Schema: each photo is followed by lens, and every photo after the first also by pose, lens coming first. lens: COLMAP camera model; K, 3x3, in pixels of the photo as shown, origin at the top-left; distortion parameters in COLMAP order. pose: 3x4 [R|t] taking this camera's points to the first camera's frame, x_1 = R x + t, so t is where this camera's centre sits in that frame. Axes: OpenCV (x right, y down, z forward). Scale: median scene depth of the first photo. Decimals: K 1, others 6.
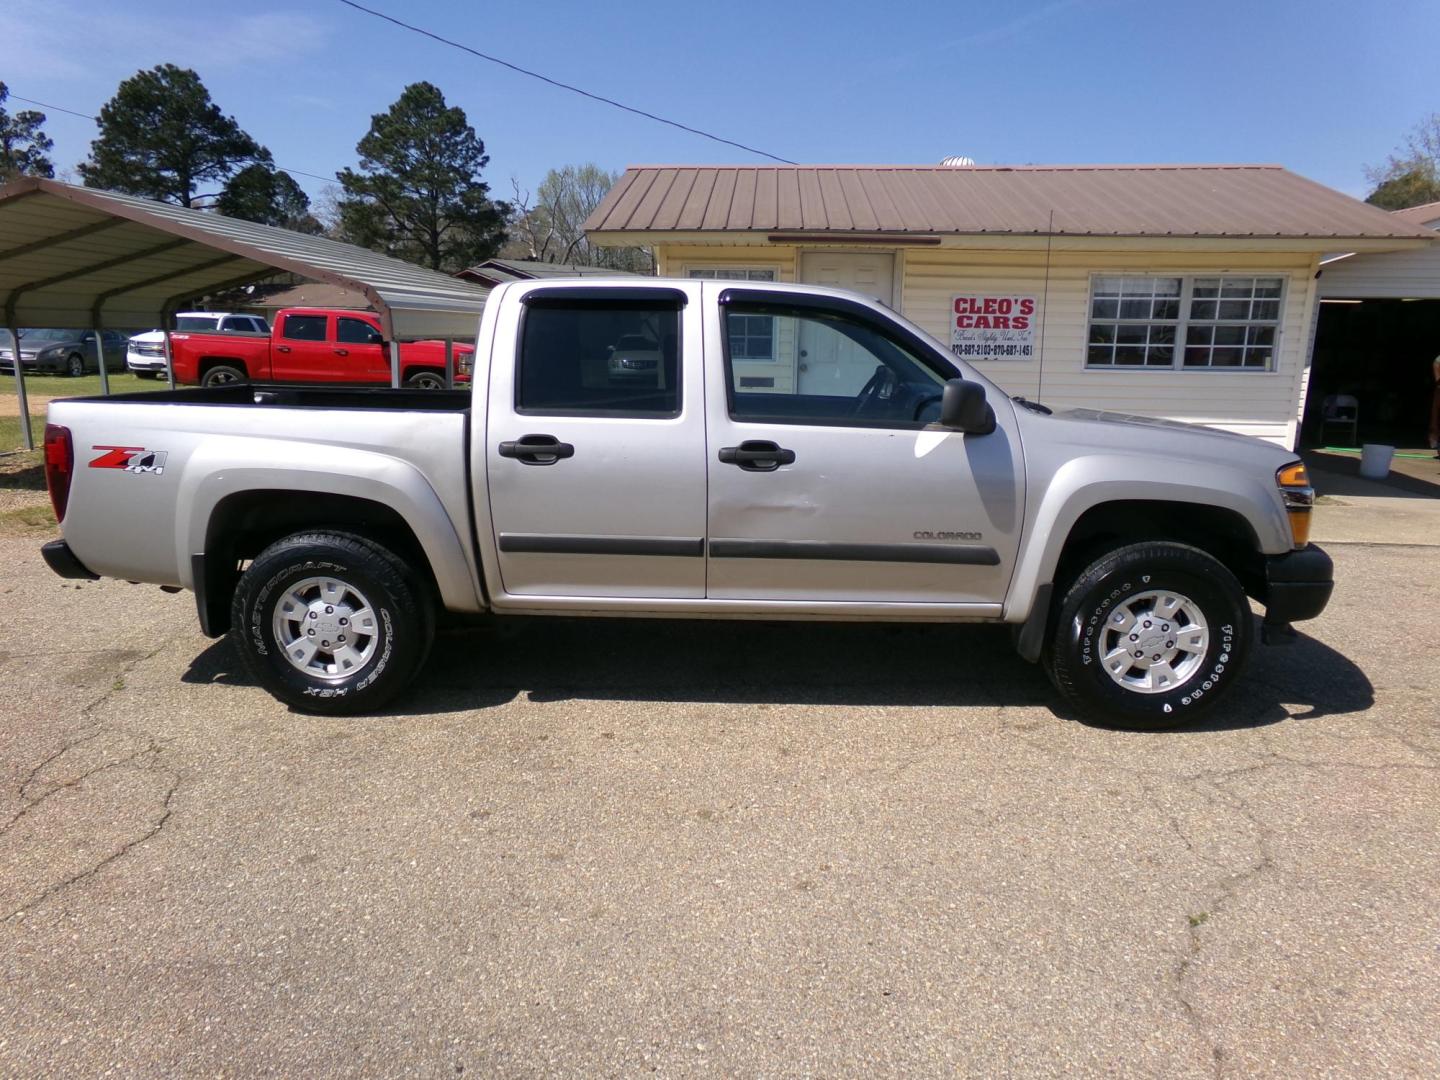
lens RADIAL K [[978.6, 0, 721.3], [0, 978.6, 538.6], [0, 0, 1]] dist [-0.000806, 0.031368]
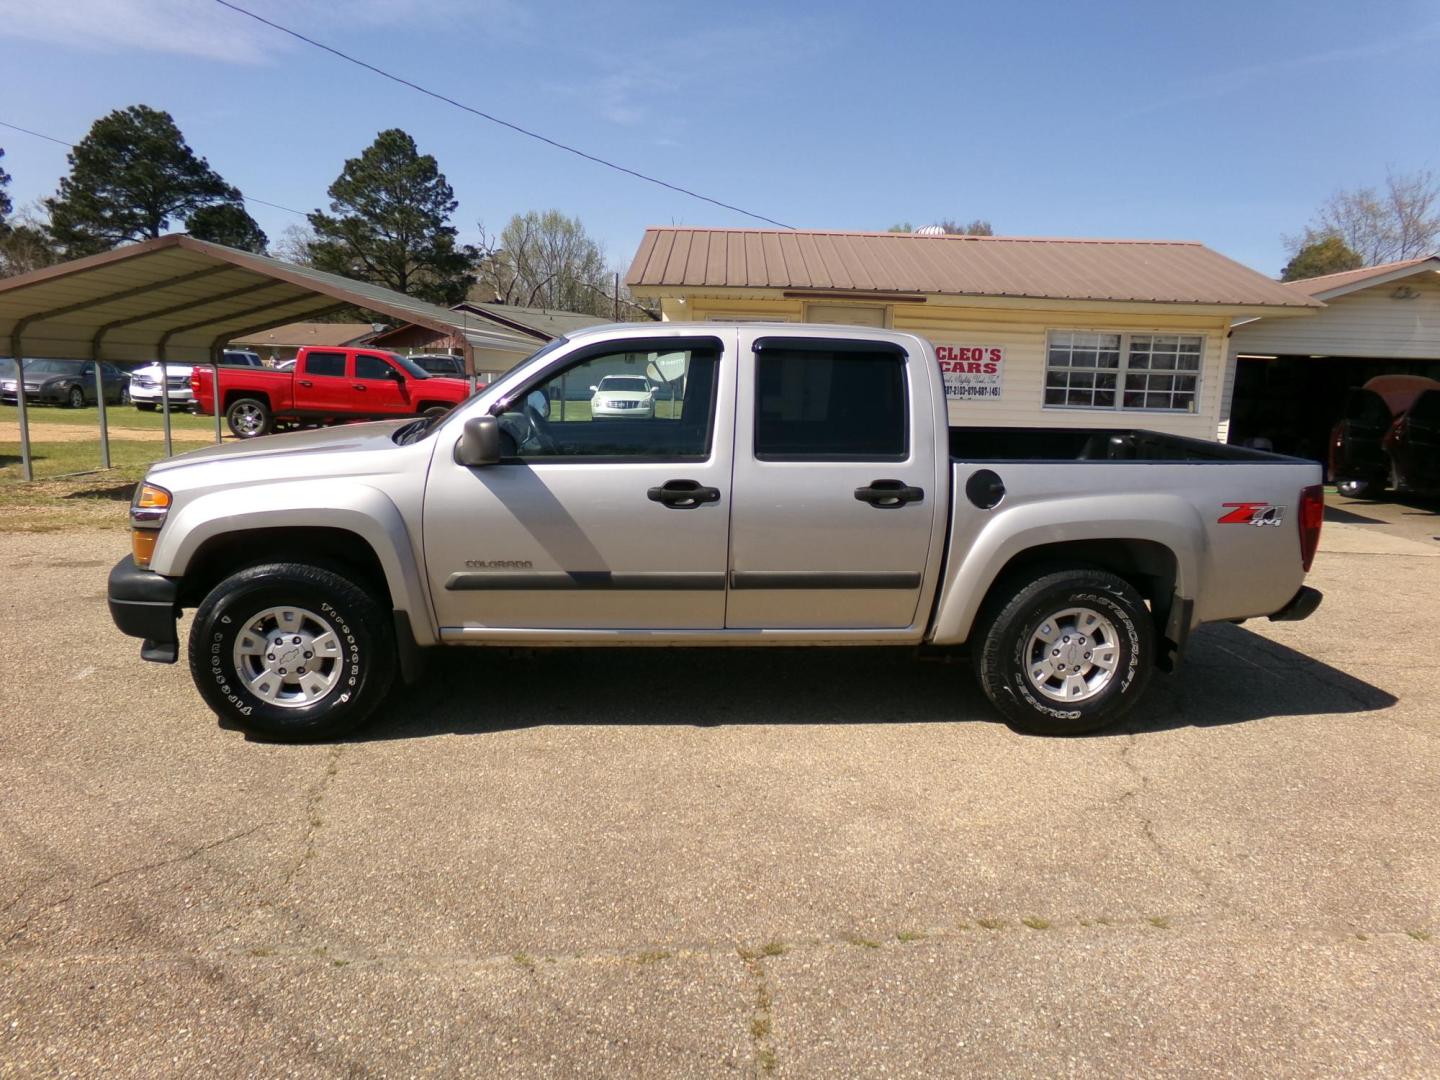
lens RADIAL K [[978.6, 0, 722.4], [0, 978.6, 546.6], [0, 0, 1]] dist [-0.000806, 0.031368]
pose [[0.998685, 0.007555, 0.050717, -0.047247], [-0.005695, 0.999310, -0.036715, 0.025272], [-0.050959, 0.036377, 0.998038, -0.099984]]
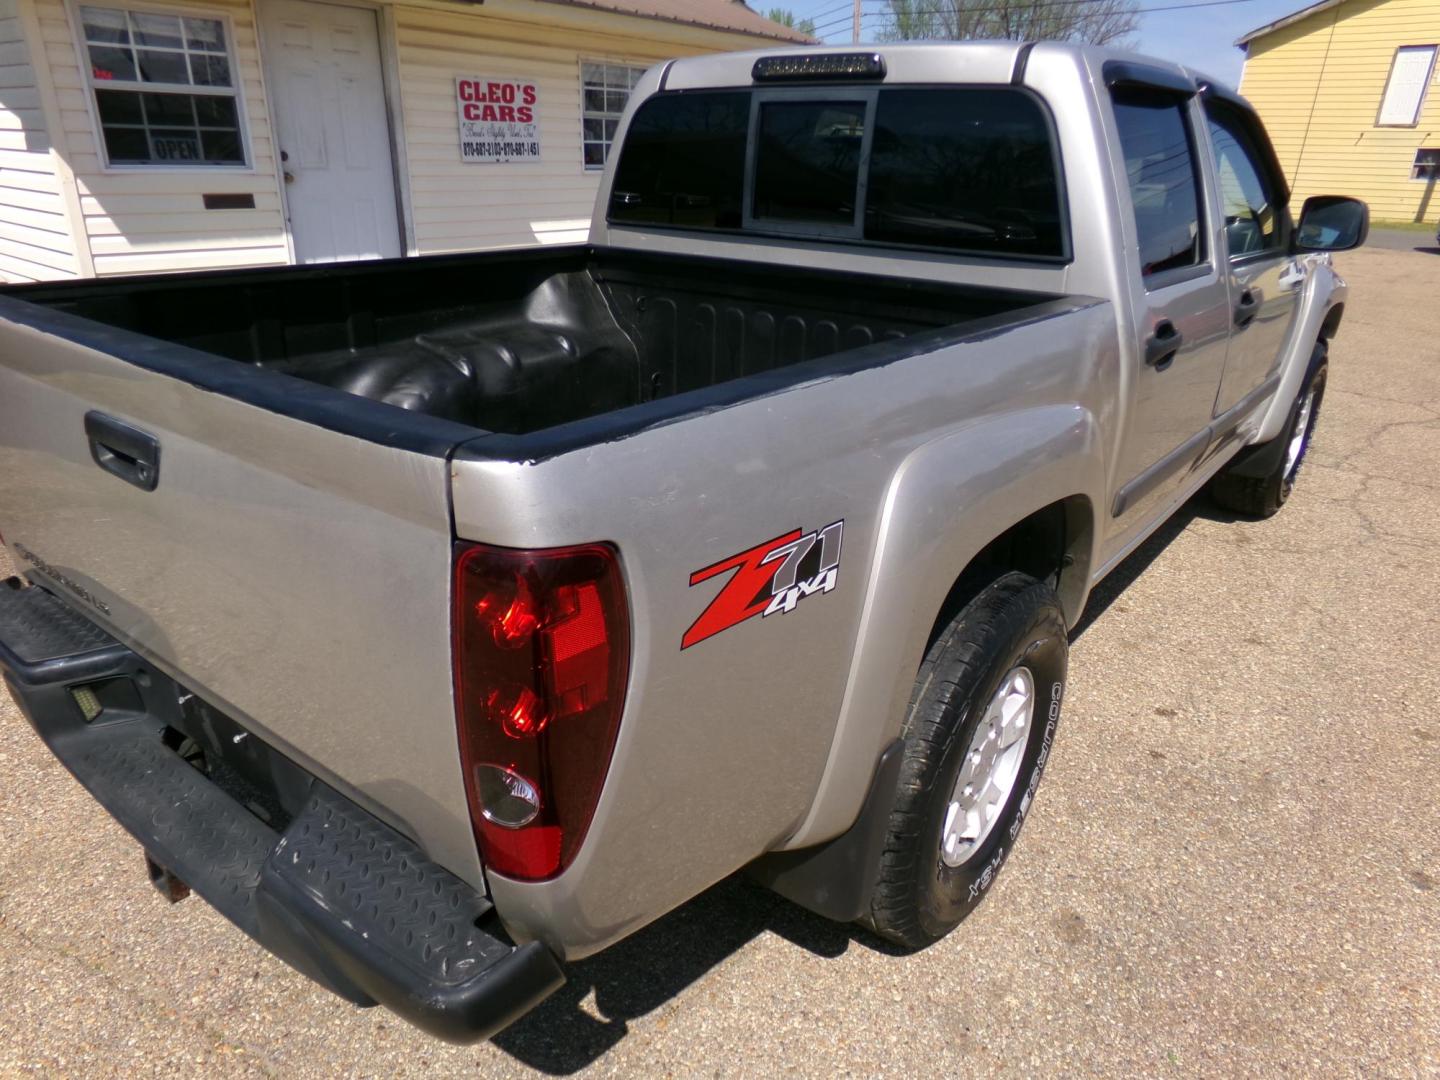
lens RADIAL K [[978.6, 0, 717.6], [0, 978.6, 531.7], [0, 0, 1]] dist [-0.000806, 0.031368]
pose [[0.608050, -0.293946, 0.737476, -0.194958], [0.147897, 0.954609, 0.258550, -0.041360], [-0.780001, -0.048141, 0.623924, 0.189164]]
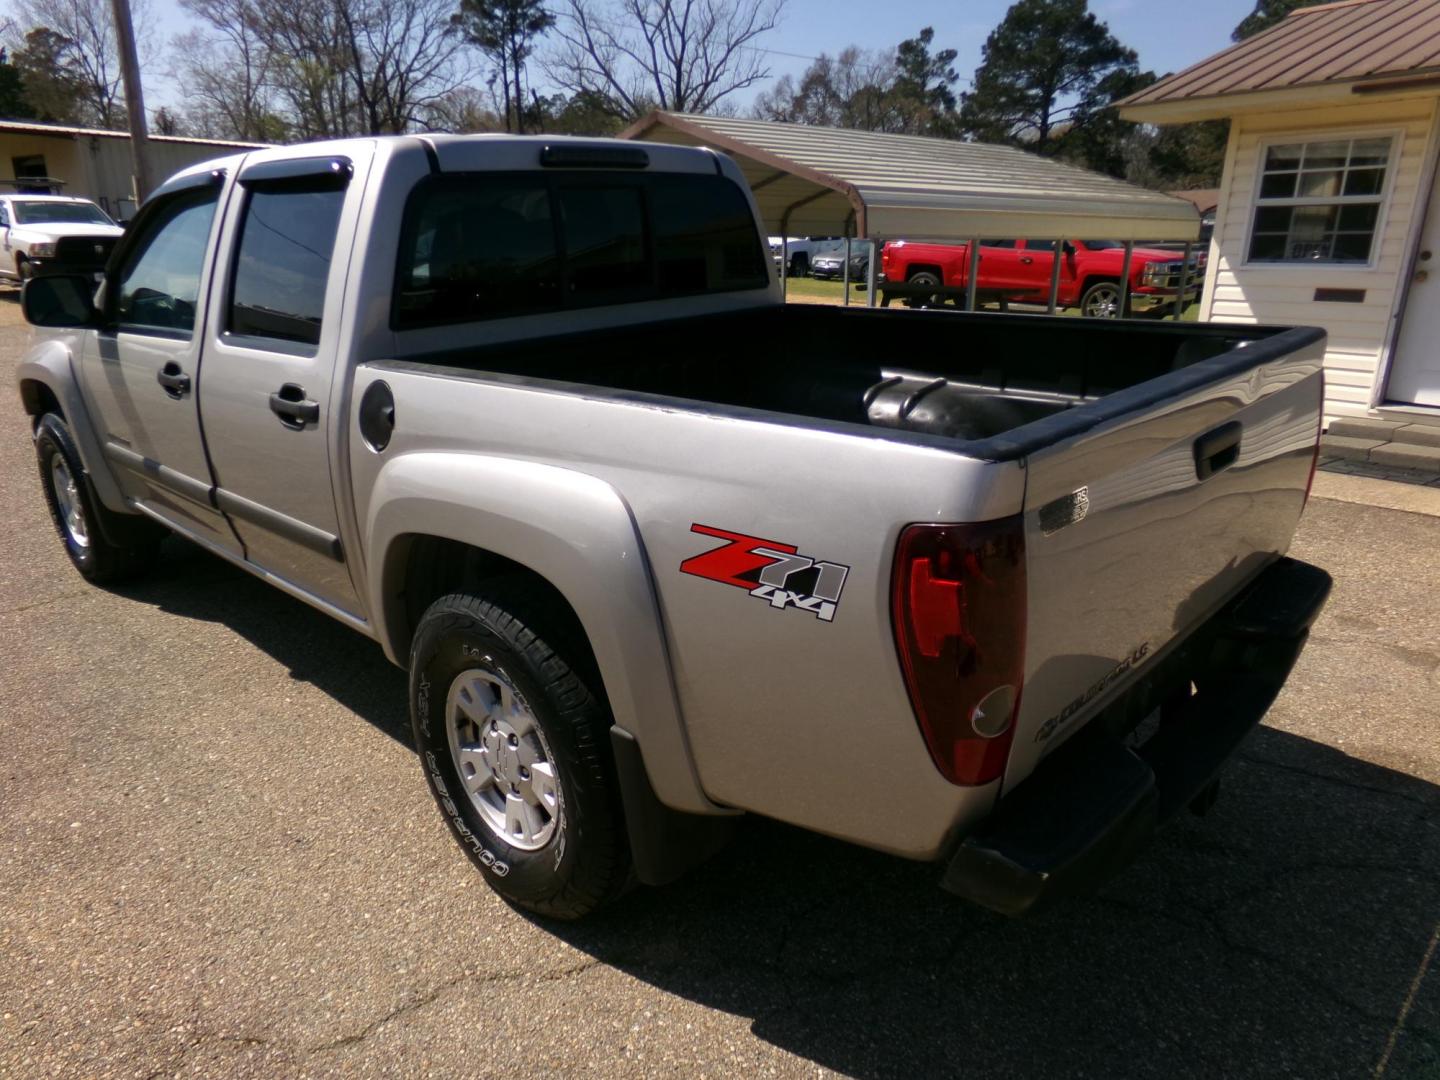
lens RADIAL K [[978.6, 0, 709.2], [0, 978.6, 548.7], [0, 0, 1]] dist [-0.000806, 0.031368]
pose [[0.687071, 0.212390, -0.694855, 0.163725], [-0.148108, 0.977183, 0.152238, -0.008505], [0.711335, -0.001685, 0.702851, 0.080380]]
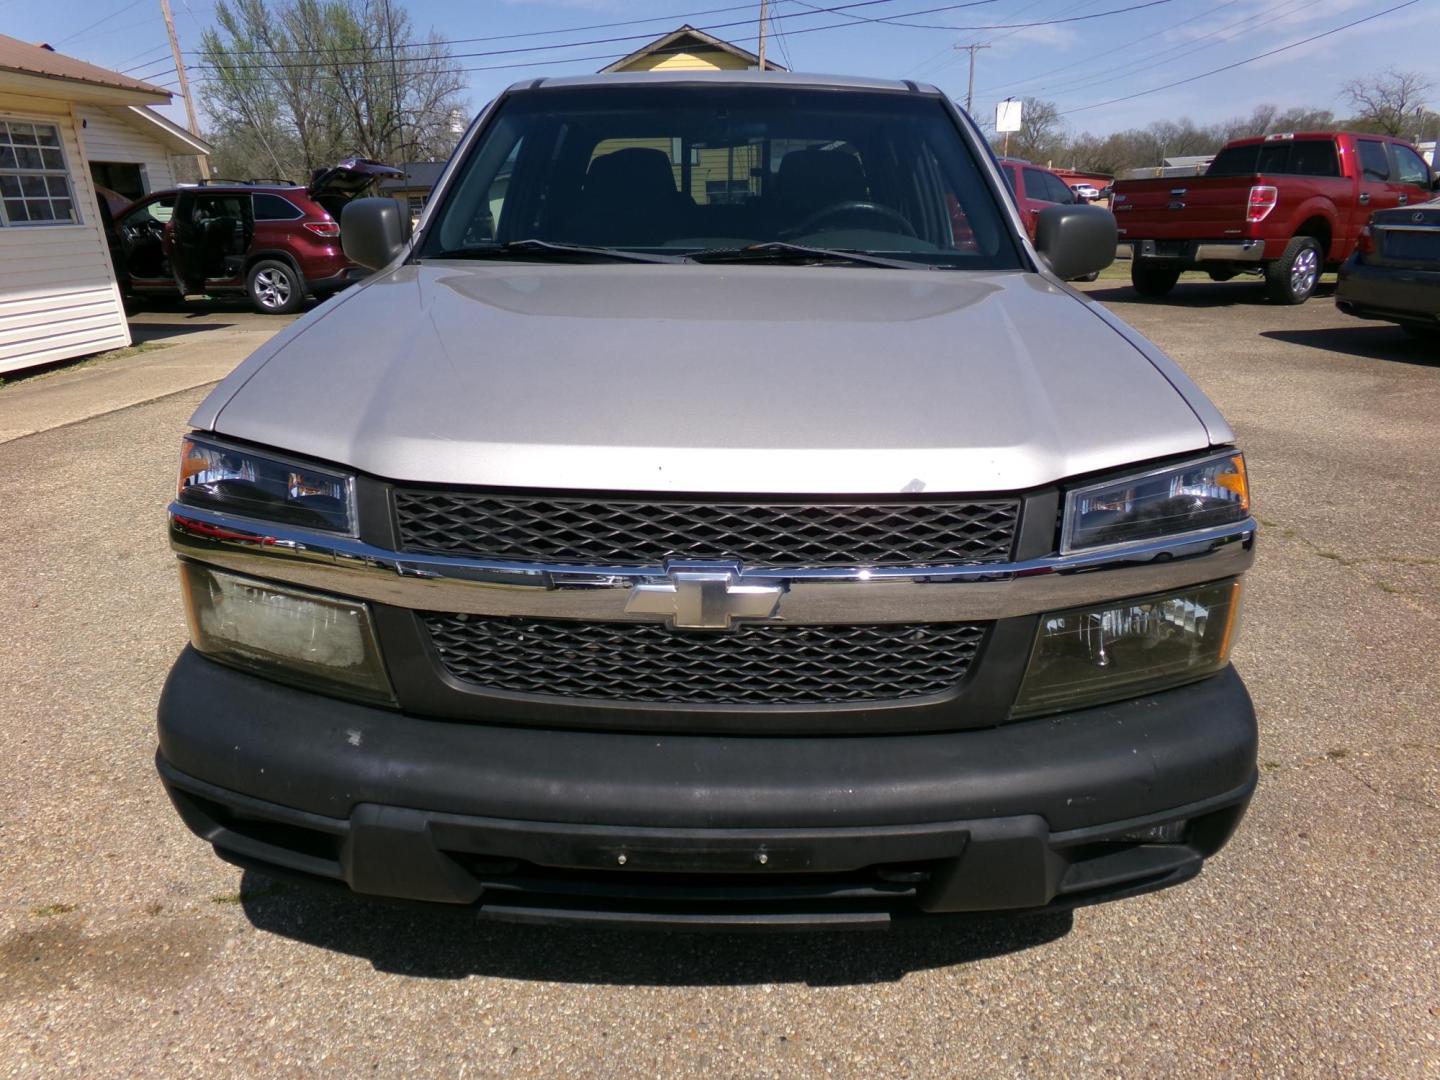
lens RADIAL K [[978.6, 0, 732.6], [0, 978.6, 506.1], [0, 0, 1]] dist [-0.000806, 0.031368]
pose [[0.046678, -0.324241, 0.944822, -0.261424], [0.240091, 0.921768, 0.304467, -0.031005], [-0.969627, 0.212631, 0.120874, 0.179043]]
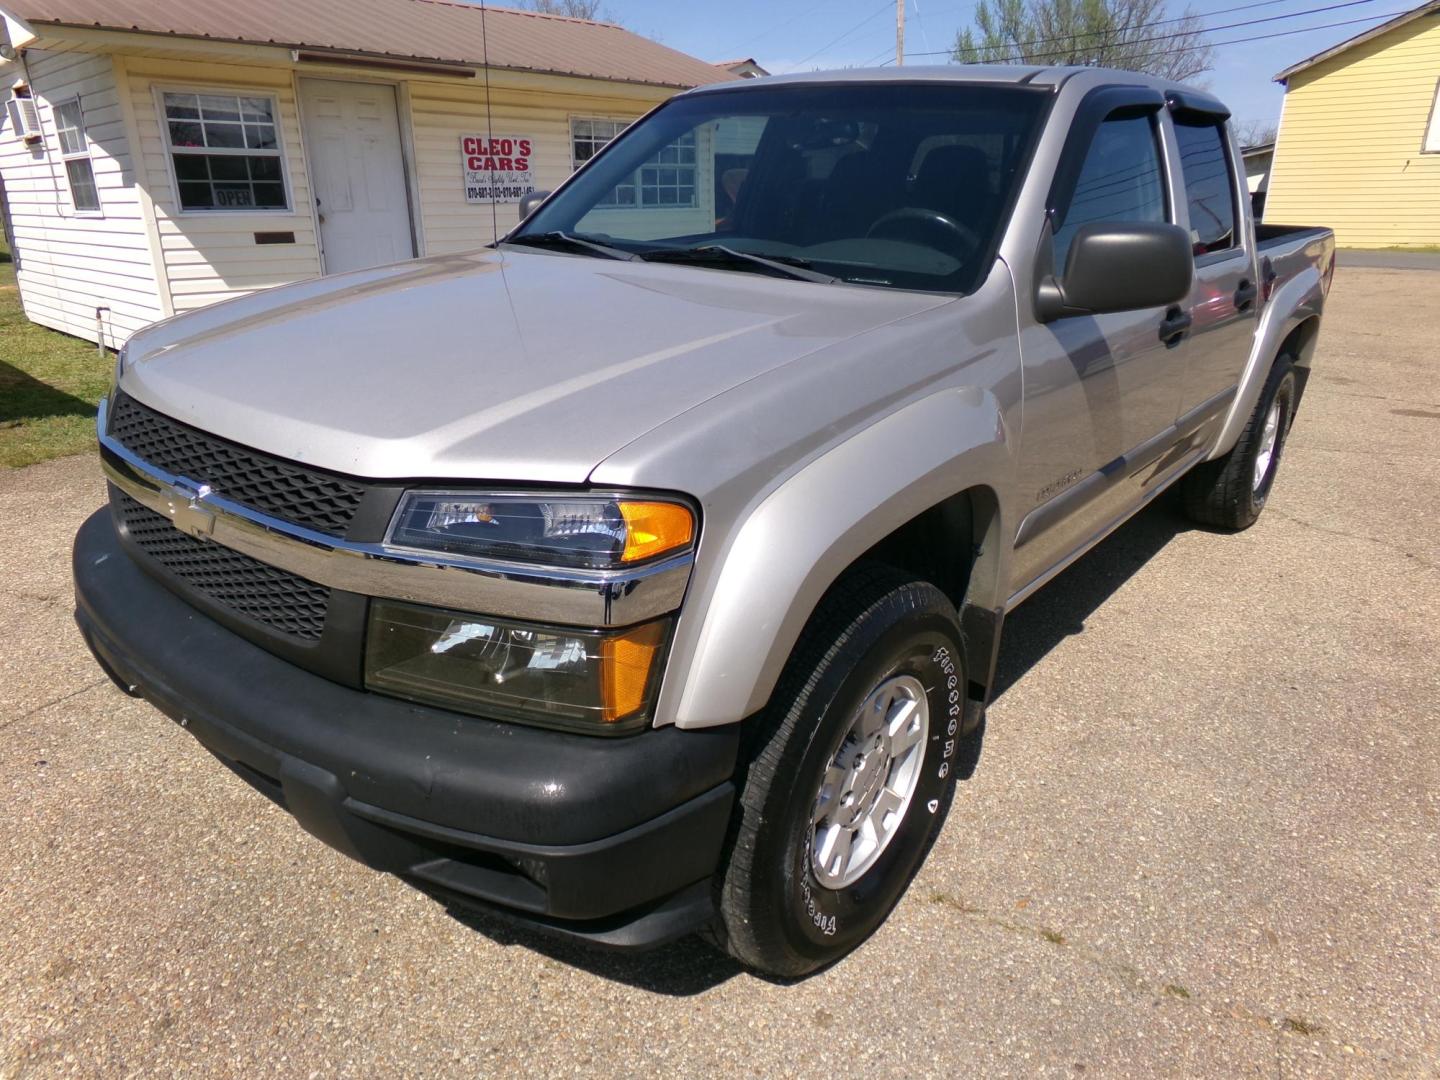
lens RADIAL K [[978.6, 0, 721.0], [0, 978.6, 536.7], [0, 0, 1]] dist [-0.000806, 0.031368]
pose [[0.666671, -0.263805, 0.697106, -0.222439], [0.171460, 0.964467, 0.201007, -0.008402], [-0.725363, -0.014480, 0.688214, 0.079594]]
